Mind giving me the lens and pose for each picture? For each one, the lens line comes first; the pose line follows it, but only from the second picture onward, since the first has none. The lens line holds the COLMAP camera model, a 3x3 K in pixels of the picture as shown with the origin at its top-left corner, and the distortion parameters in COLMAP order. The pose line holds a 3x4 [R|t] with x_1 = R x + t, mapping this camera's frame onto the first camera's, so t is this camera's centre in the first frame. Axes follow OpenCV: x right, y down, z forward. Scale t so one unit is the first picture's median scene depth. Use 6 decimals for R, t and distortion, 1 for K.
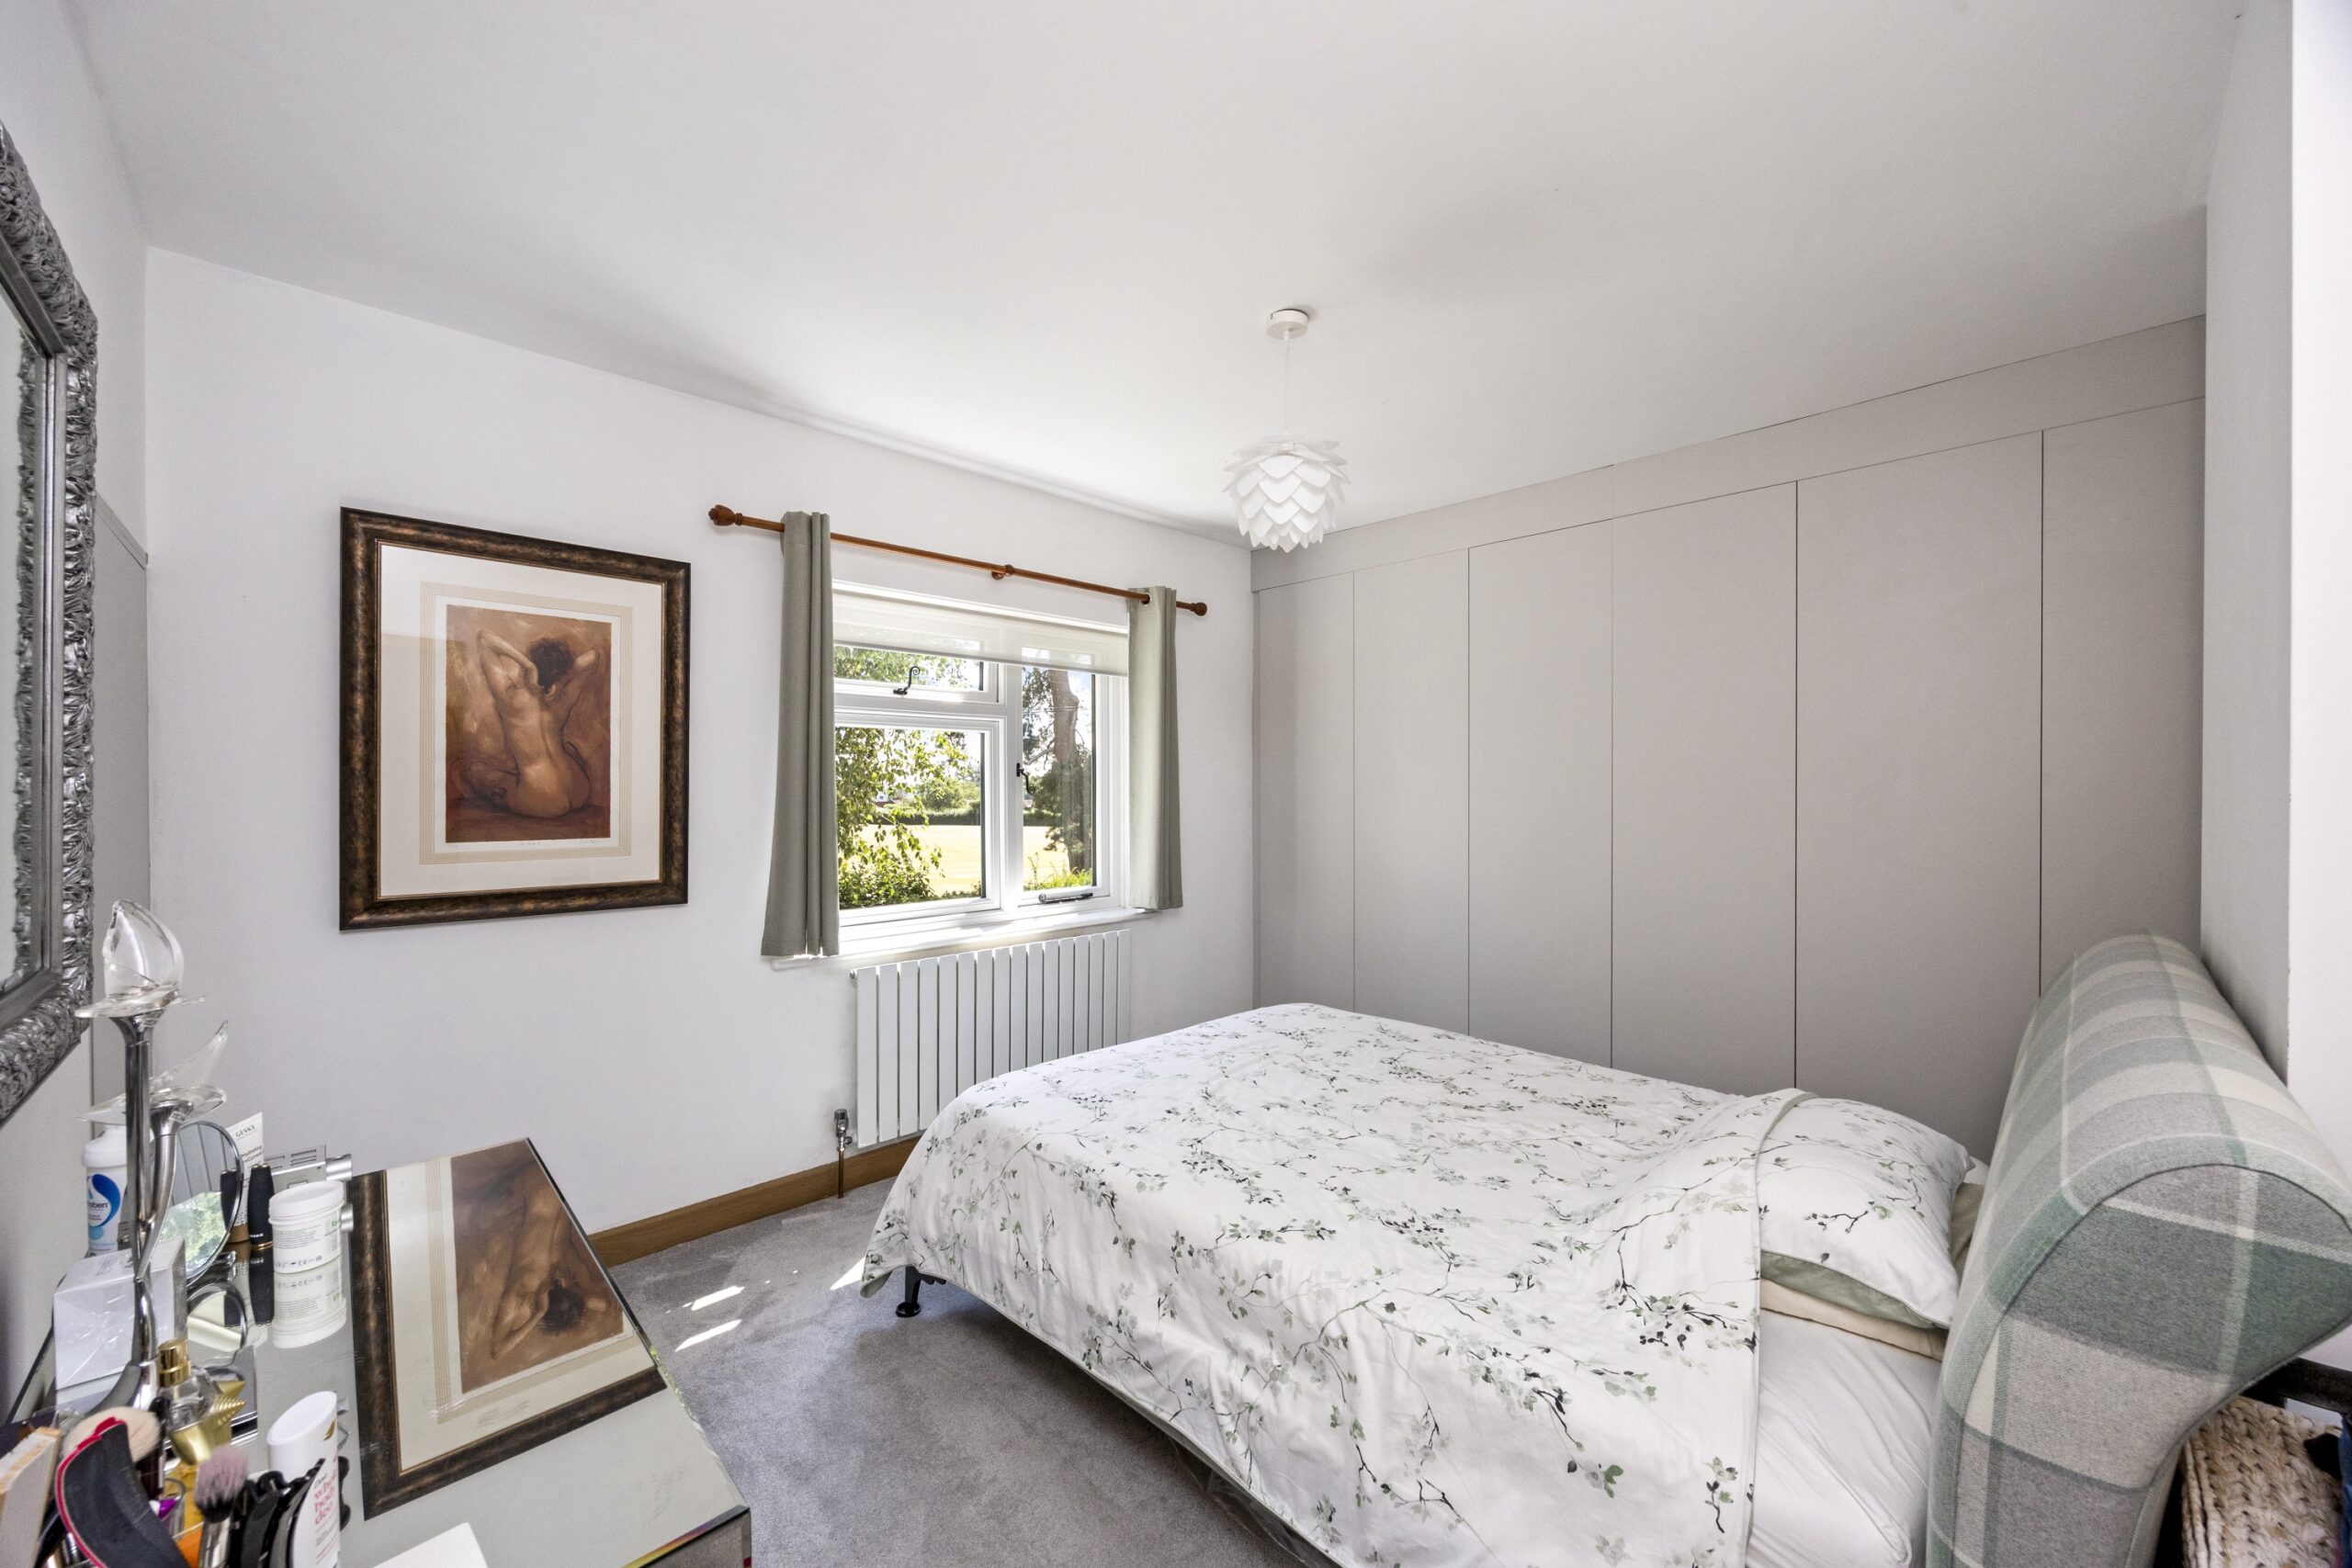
lens RADIAL K [[883.2, 0, 1176.0], [0, 883.2, 784.0], [0, 0, 1]] dist [-0.002136, -0.000012]
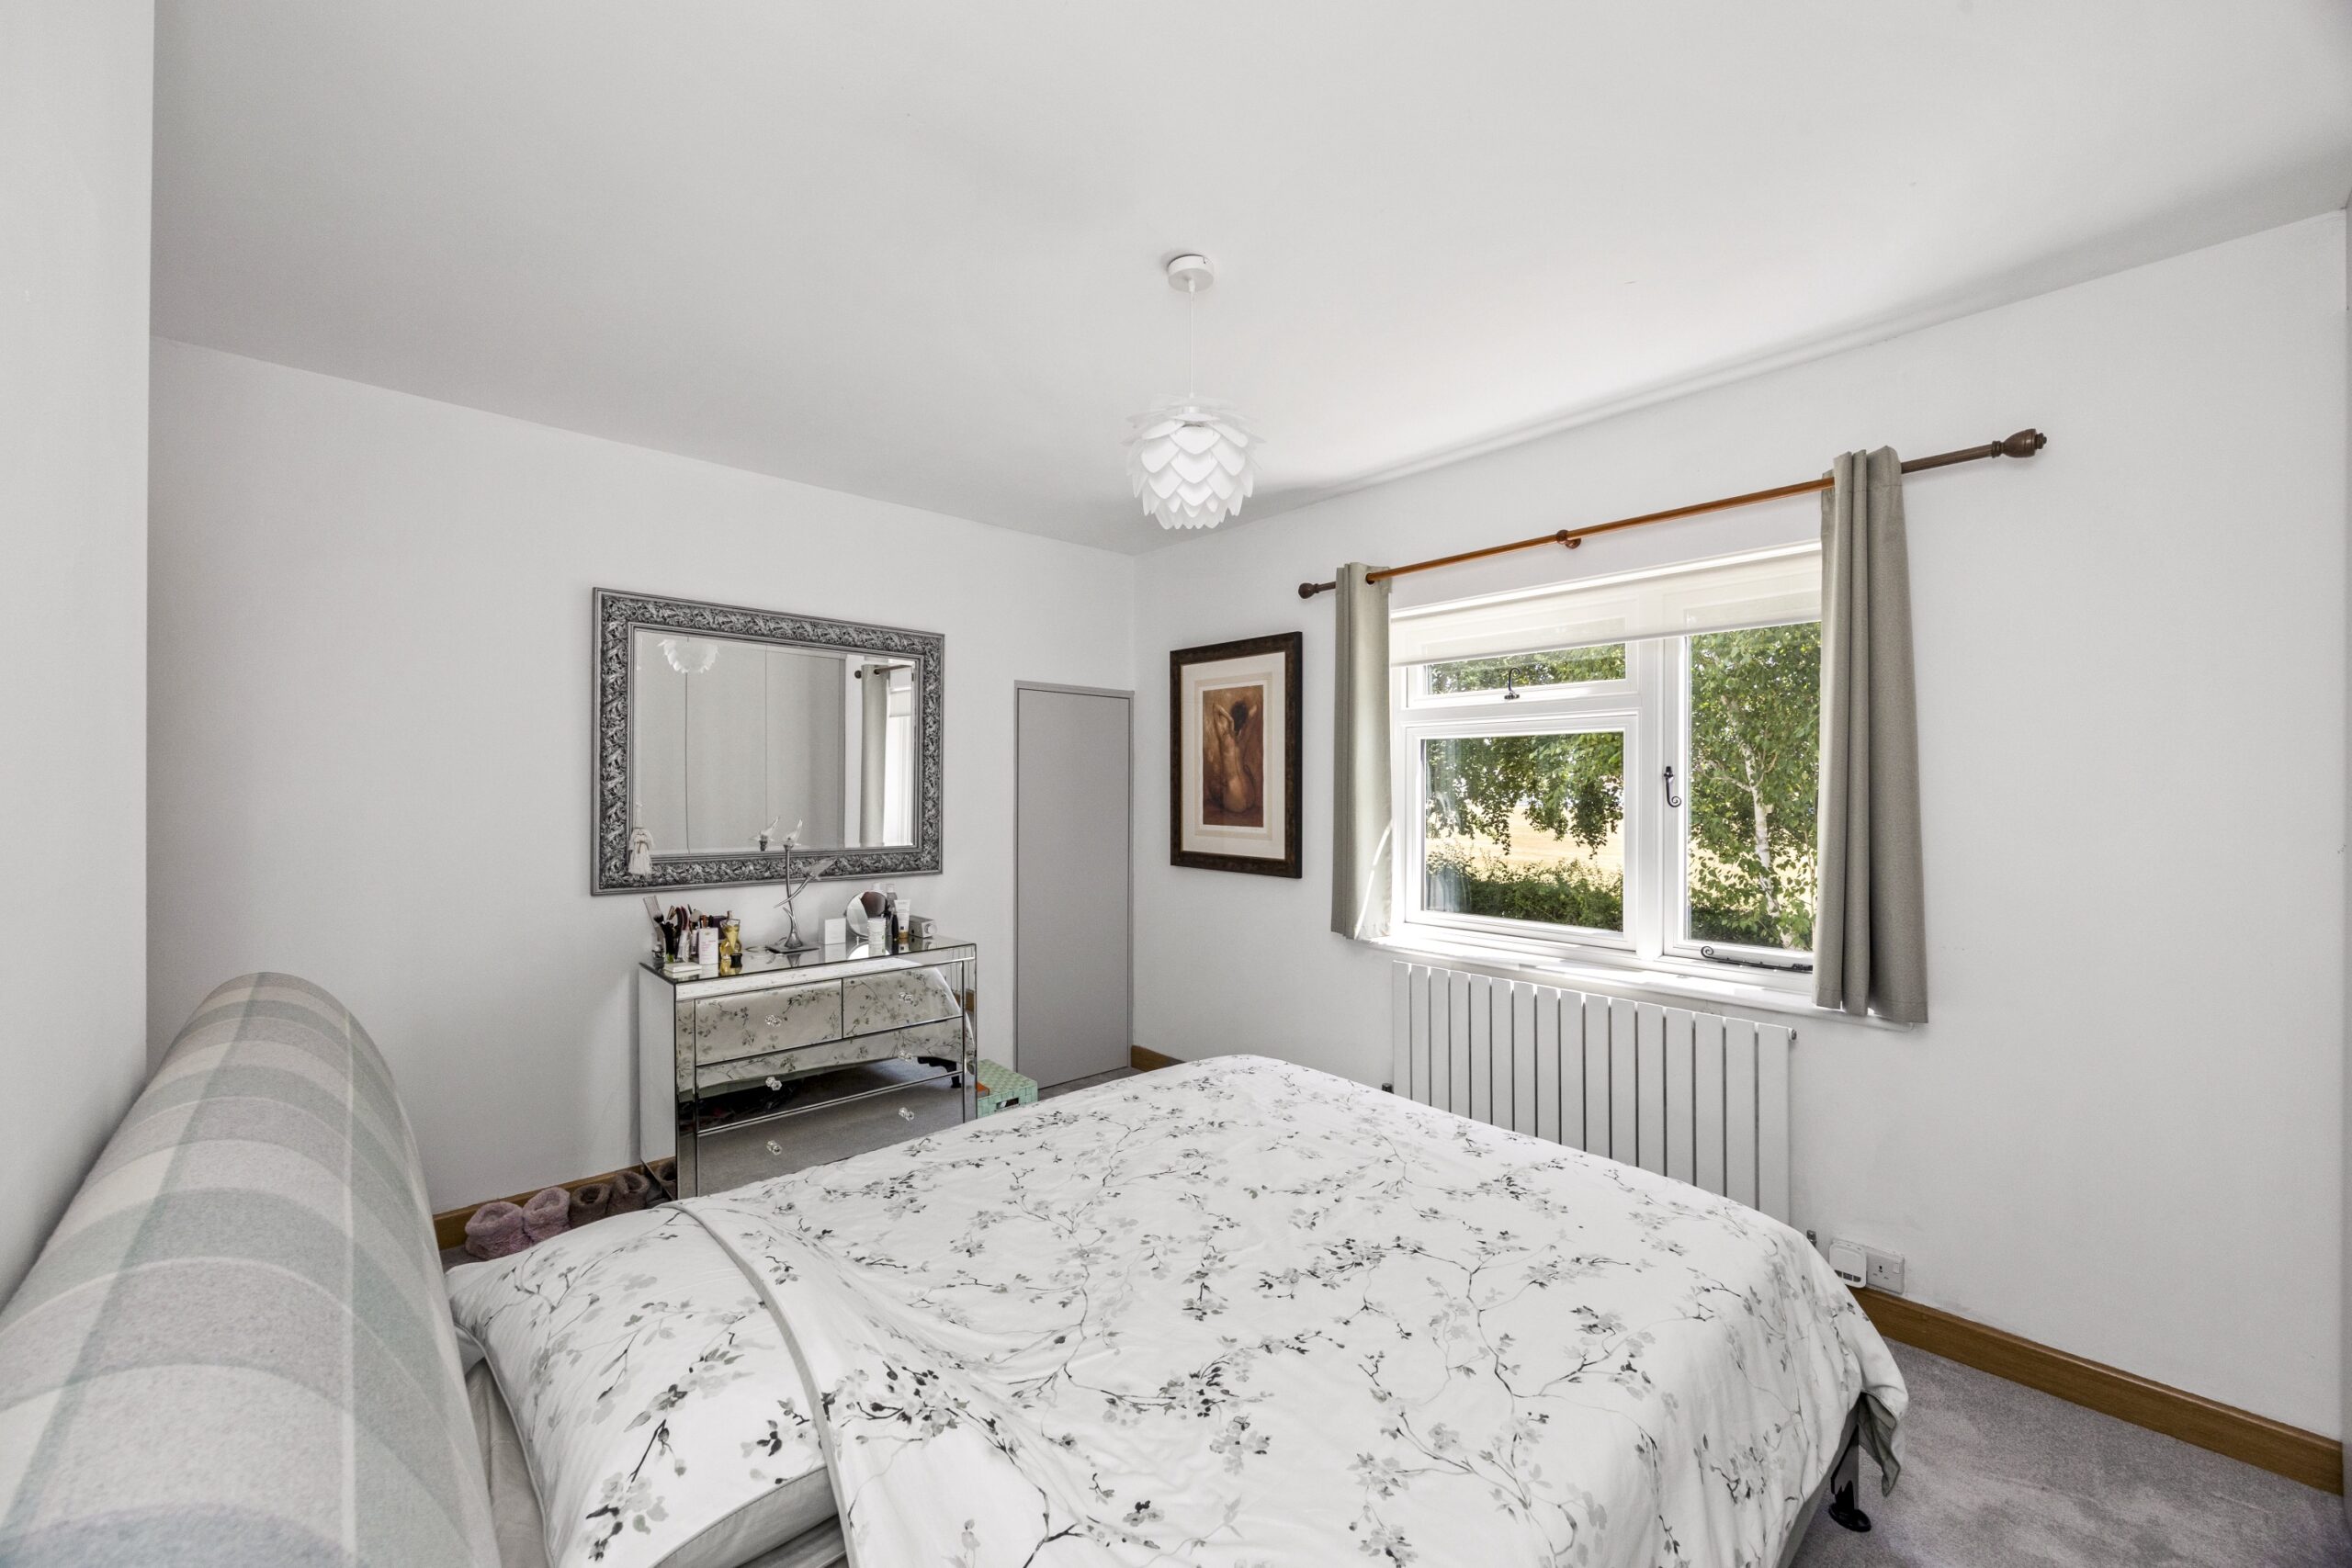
lens RADIAL K [[912.9, 0, 1176.0], [0, 912.9, 784.0], [0, 0, 1]] dist [-0.013575, -0.000039]
pose [[-0.027679, -0.007714, -0.999587, 0.894949], [-0.003604, 0.999964, -0.007617, -0.000532], [0.999610, 0.003392, -0.027706, 0.872147]]
